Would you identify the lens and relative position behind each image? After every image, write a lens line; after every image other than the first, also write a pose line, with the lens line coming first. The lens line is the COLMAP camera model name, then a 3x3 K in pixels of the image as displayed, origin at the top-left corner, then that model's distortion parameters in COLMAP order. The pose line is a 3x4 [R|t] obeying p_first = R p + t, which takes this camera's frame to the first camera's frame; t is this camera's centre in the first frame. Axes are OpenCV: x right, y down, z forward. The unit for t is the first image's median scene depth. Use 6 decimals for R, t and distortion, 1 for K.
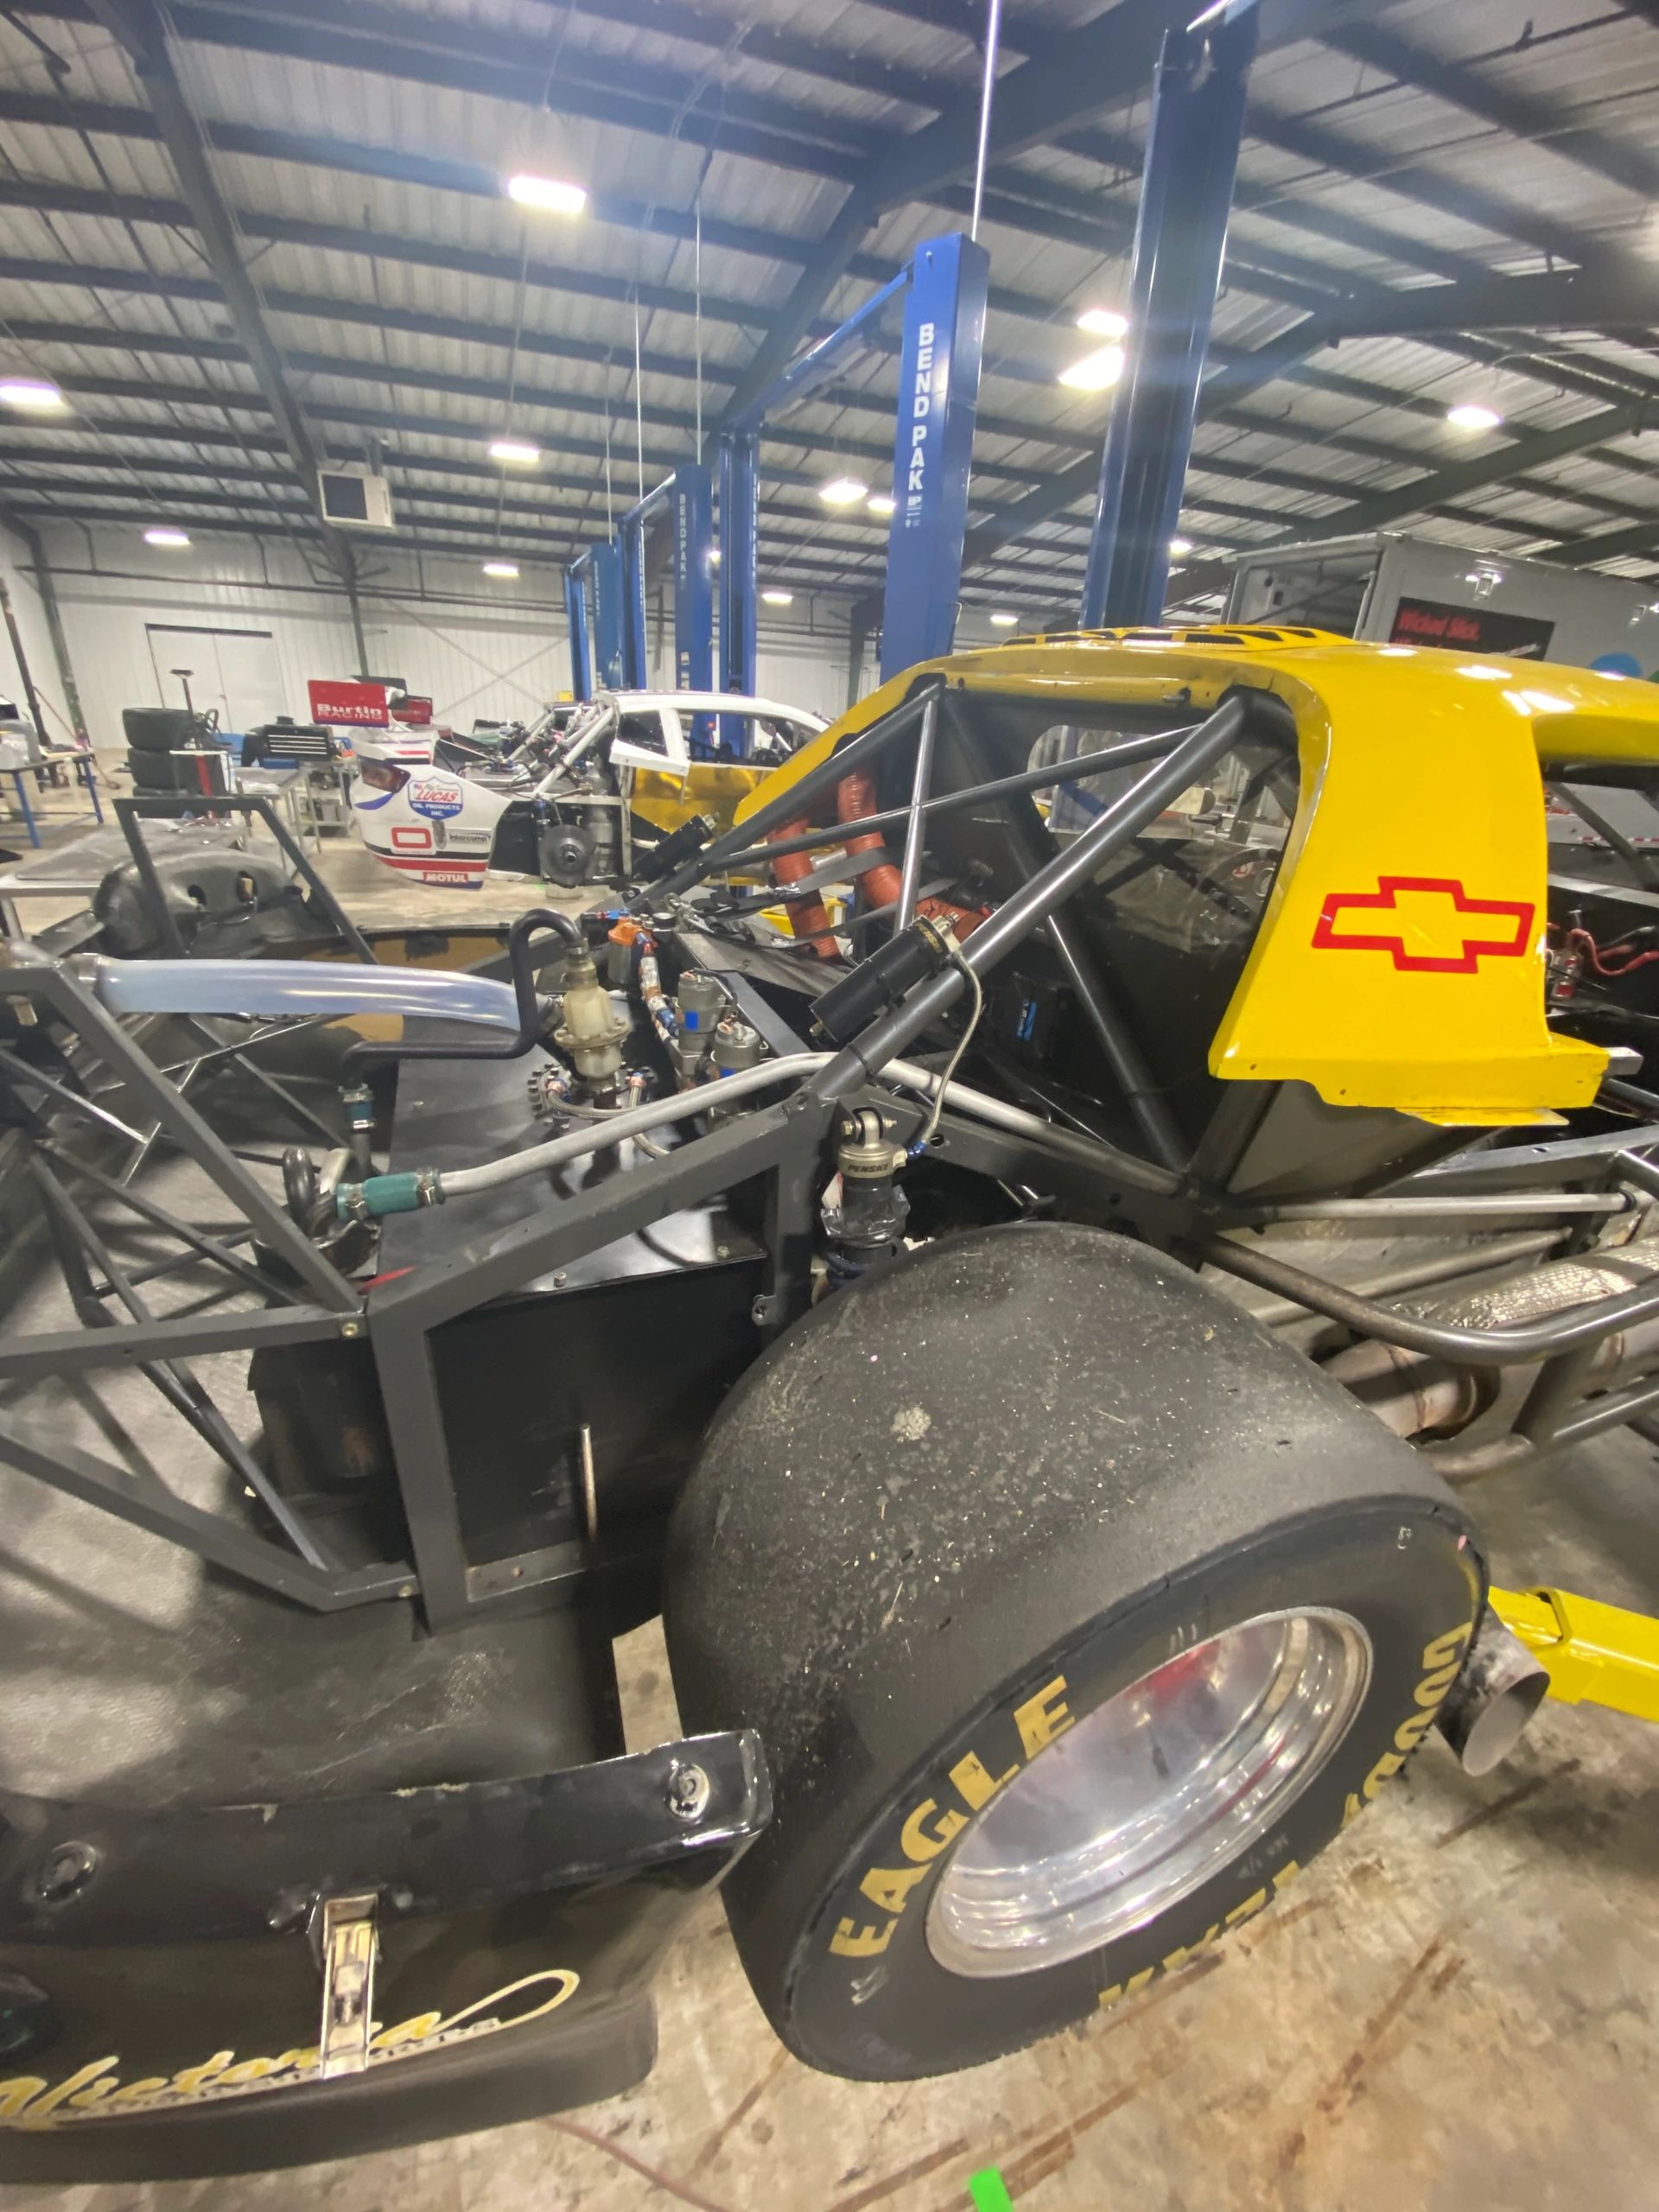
lens RADIAL K [[884.1, 0, 829.5], [0, 884.1, 1106.0], [0, 0, 1]] dist [-0.000863, -0.011259]
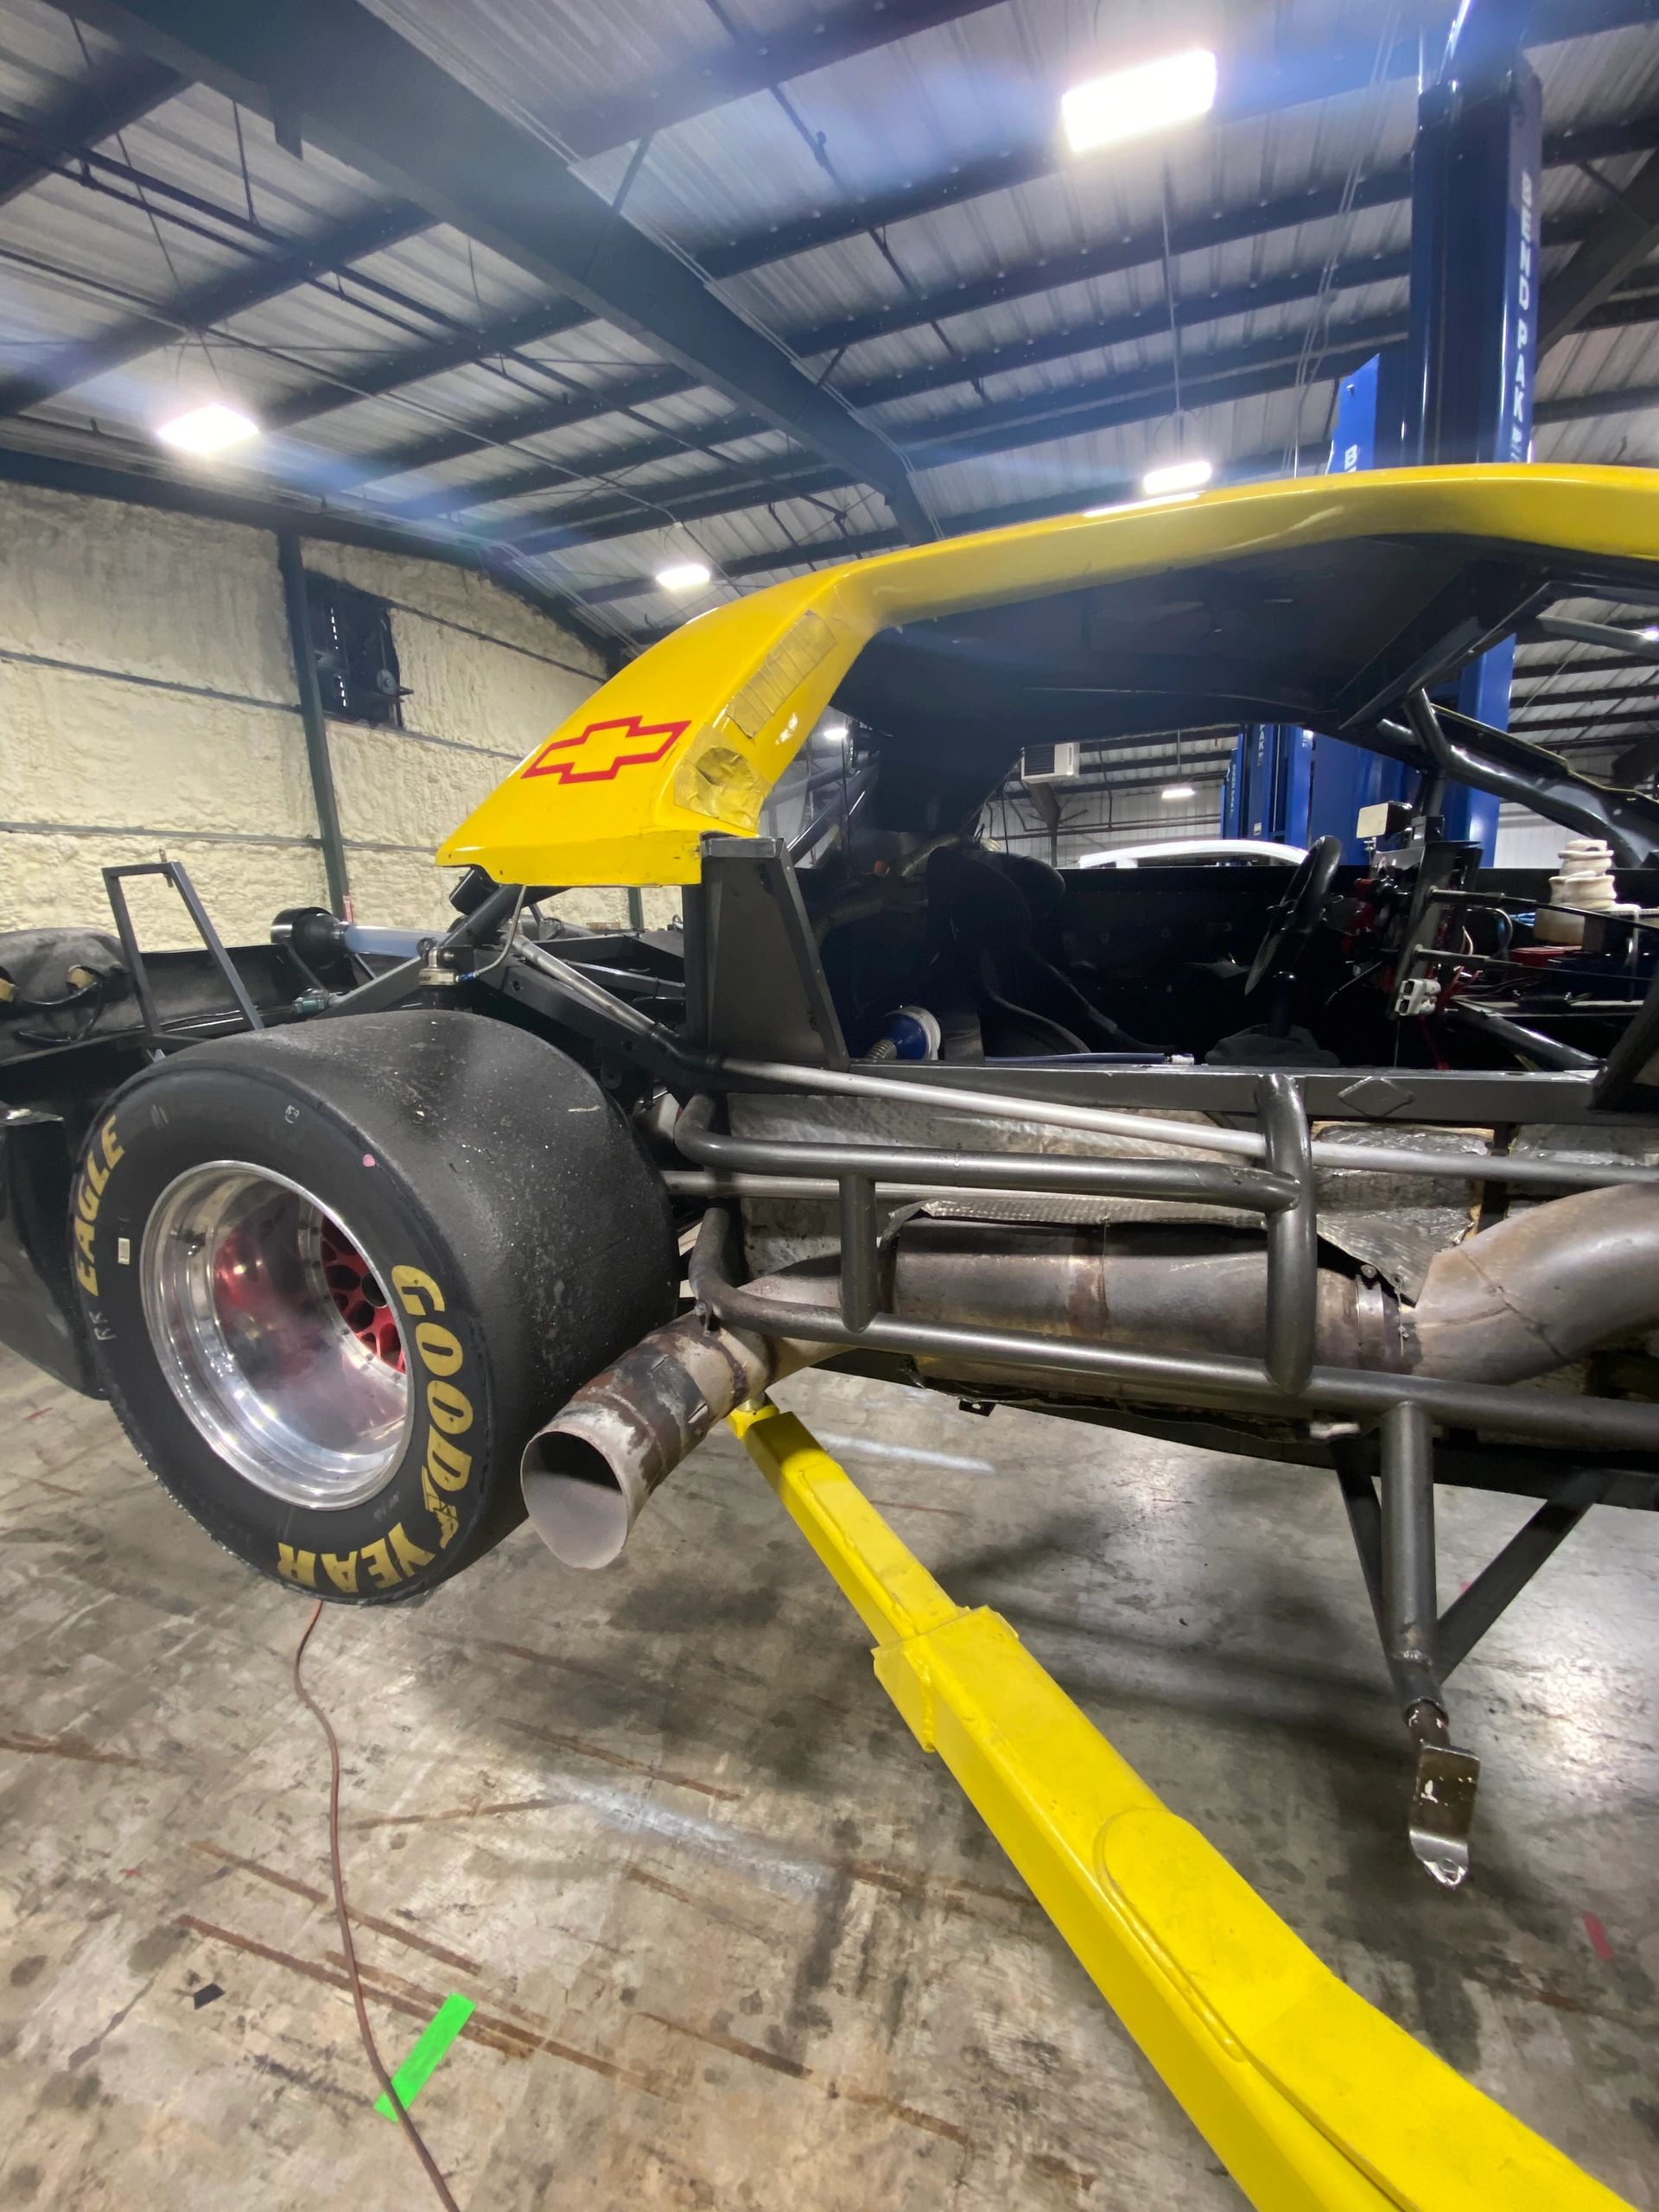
lens RADIAL K [[884.1, 0, 829.5], [0, 884.1, 1106.0], [0, 0, 1]] dist [-0.000863, -0.011259]
pose [[0.746575, 0.049033, -0.663492, 0.154776], [-0.193154, 0.970300, -0.145634, 0.035488], [0.636645, 0.236883, 0.733873, 0.034133]]
